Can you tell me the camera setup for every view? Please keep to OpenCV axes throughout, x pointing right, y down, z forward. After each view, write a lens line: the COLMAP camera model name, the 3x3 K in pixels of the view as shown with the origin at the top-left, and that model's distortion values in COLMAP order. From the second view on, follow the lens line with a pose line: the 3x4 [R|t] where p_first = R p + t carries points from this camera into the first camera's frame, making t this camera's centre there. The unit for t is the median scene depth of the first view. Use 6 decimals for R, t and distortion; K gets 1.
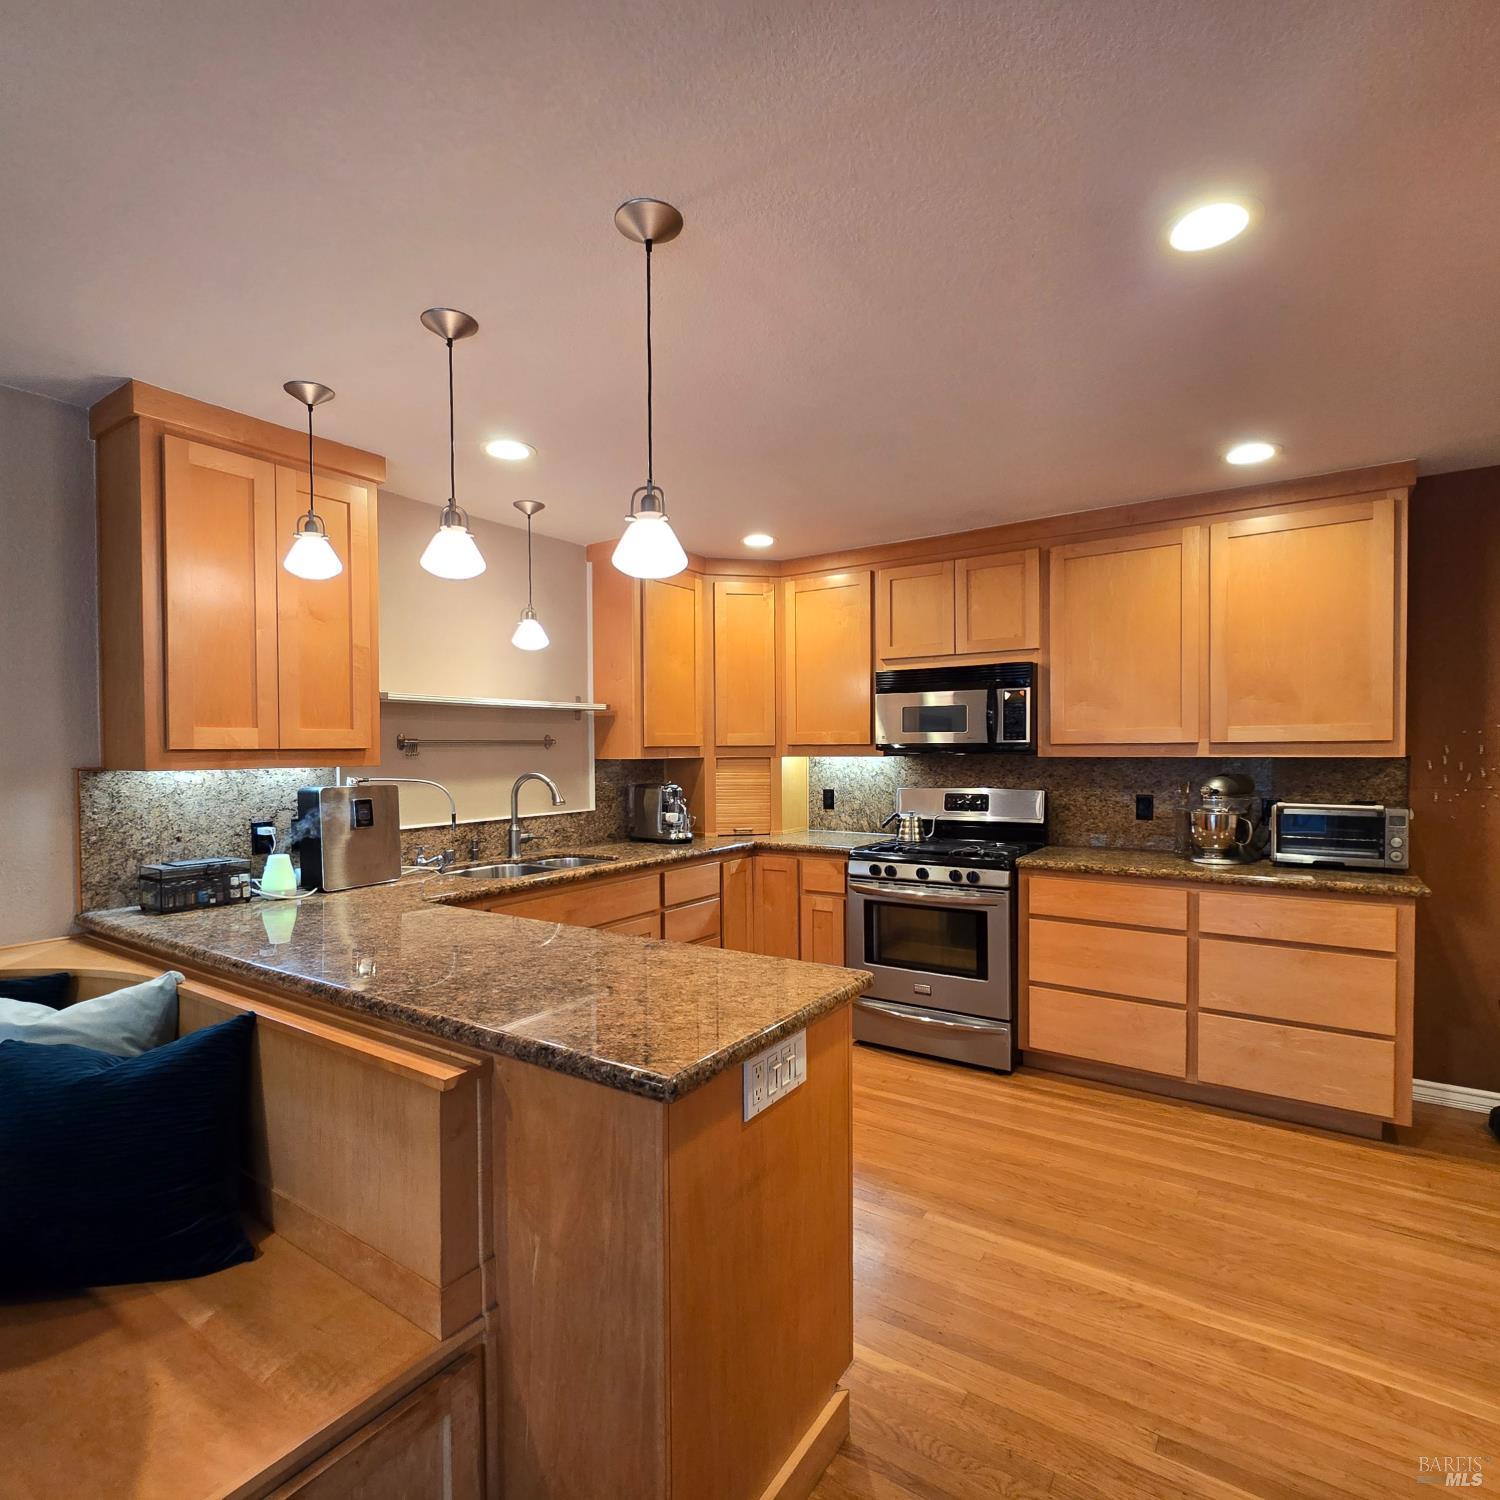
lens RADIAL K [[820.9, 0, 744.1], [0, 820.9, 771.5], [0, 0, 1]] dist [-0.001239, -0.001117]
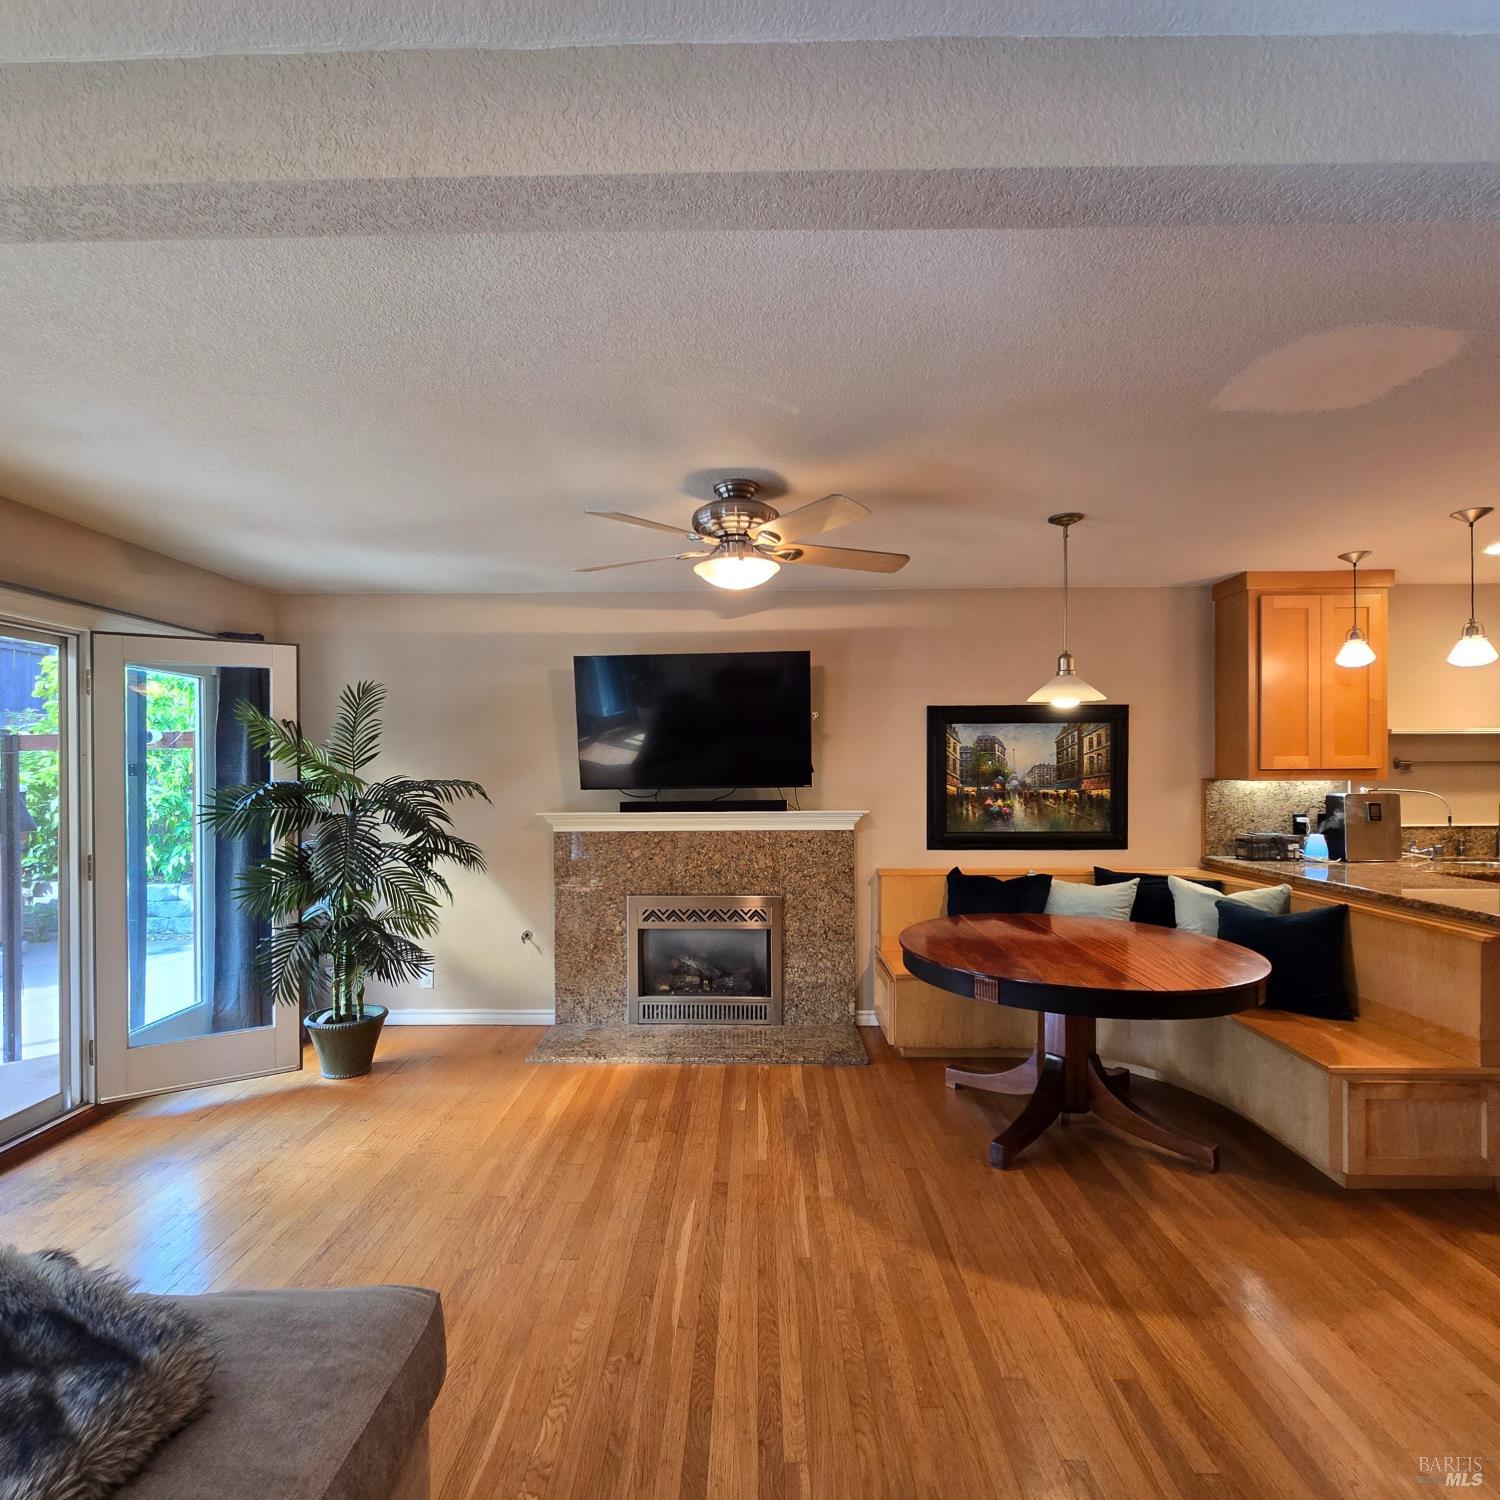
lens RADIAL K [[820.9, 0, 743.8], [0, 820.9, 764.0], [0, 0, 1]] dist [-0.001239, -0.001117]
pose [[0.548399, -0.000816, -0.836217, 0.142706], [-0.021185, 0.999665, -0.014868, 0.010090], [0.835949, 0.025869, 0.548198, -0.728715]]
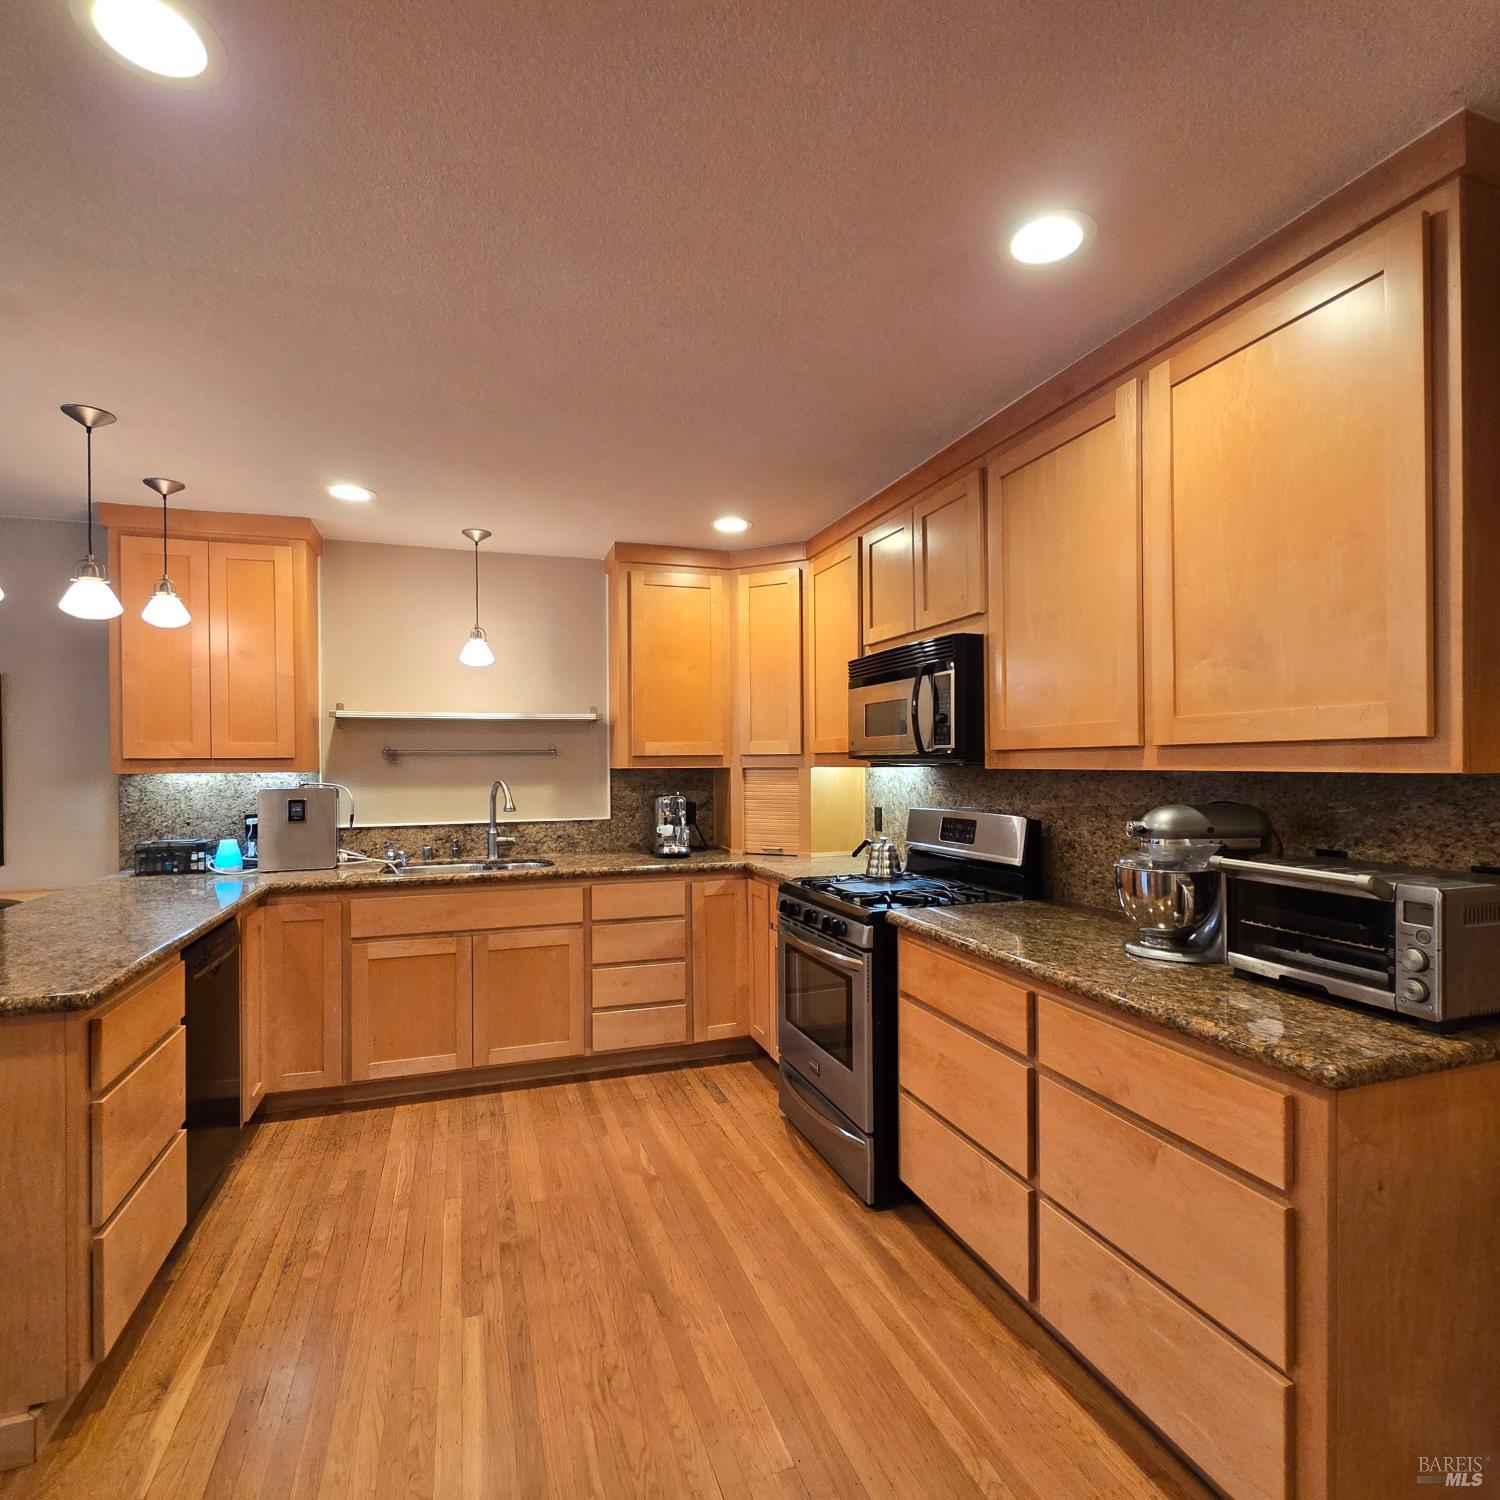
lens RADIAL K [[820.9, 0, 733.1], [0, 820.9, 772.3], [0, 0, 1]] dist [-0.001239, -0.001117]
pose [[0.793704, 0.008964, -0.608238, 0.762731], [-0.016046, 0.999852, -0.006203, -0.008933], [0.608093, 0.014683, 0.793730, 0.401469]]
